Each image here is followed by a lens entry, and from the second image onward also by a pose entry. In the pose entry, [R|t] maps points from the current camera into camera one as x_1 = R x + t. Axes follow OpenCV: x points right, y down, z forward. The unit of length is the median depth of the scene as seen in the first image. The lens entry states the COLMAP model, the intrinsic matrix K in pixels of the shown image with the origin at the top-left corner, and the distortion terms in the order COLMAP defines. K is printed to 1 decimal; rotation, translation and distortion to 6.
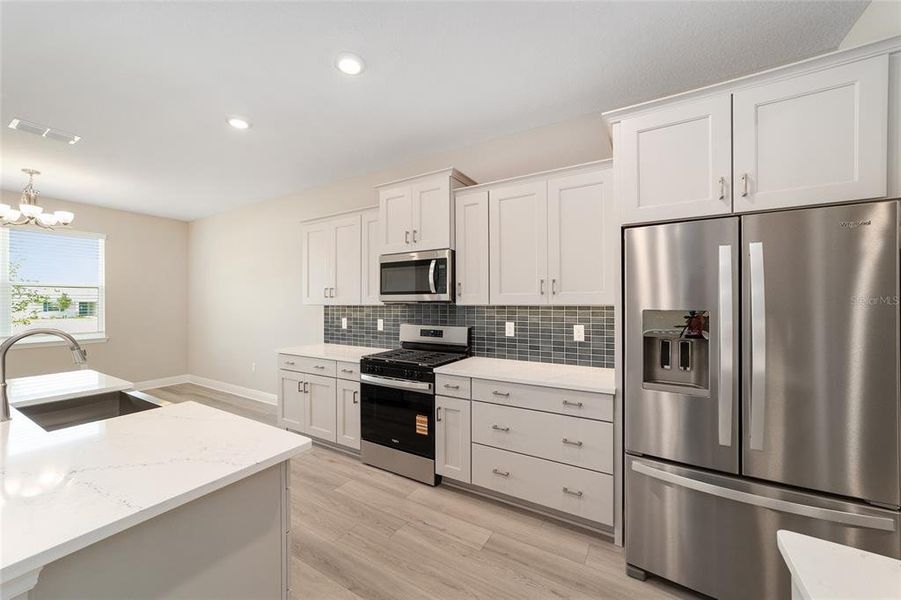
lens RADIAL K [[347.4, 0, 445.9], [0, 347.4, 302.3], [0, 0, 1]] dist [-0.006244, 0.004020]
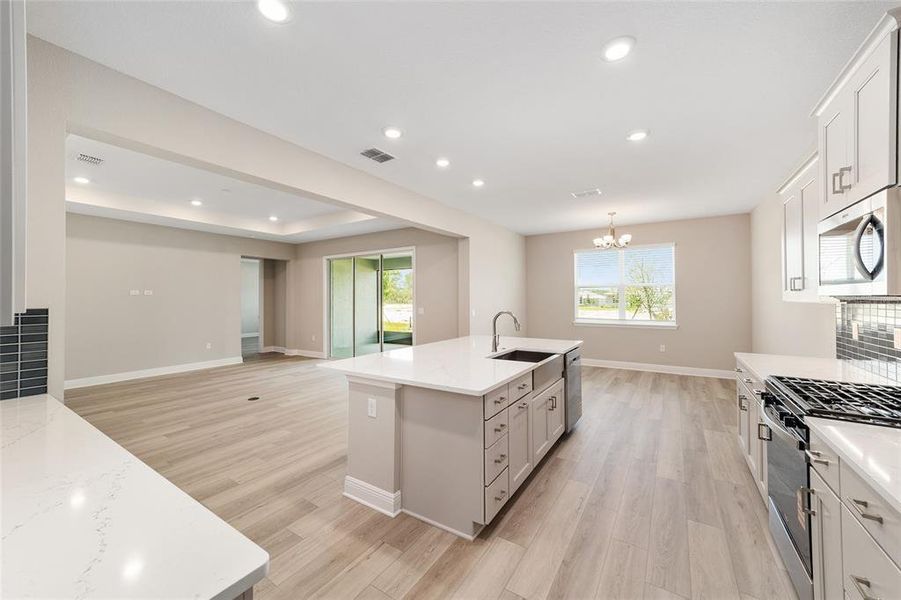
lens RADIAL K [[347.4, 0, 447.6], [0, 347.4, 293.2], [0, 0, 1]] dist [-0.006244, 0.004020]
pose [[-0.024488, -0.010171, -0.999648, 0.497276], [0.004345, 0.999938, -0.010280, -0.007139], [0.999691, -0.004595, -0.024442, 0.392430]]
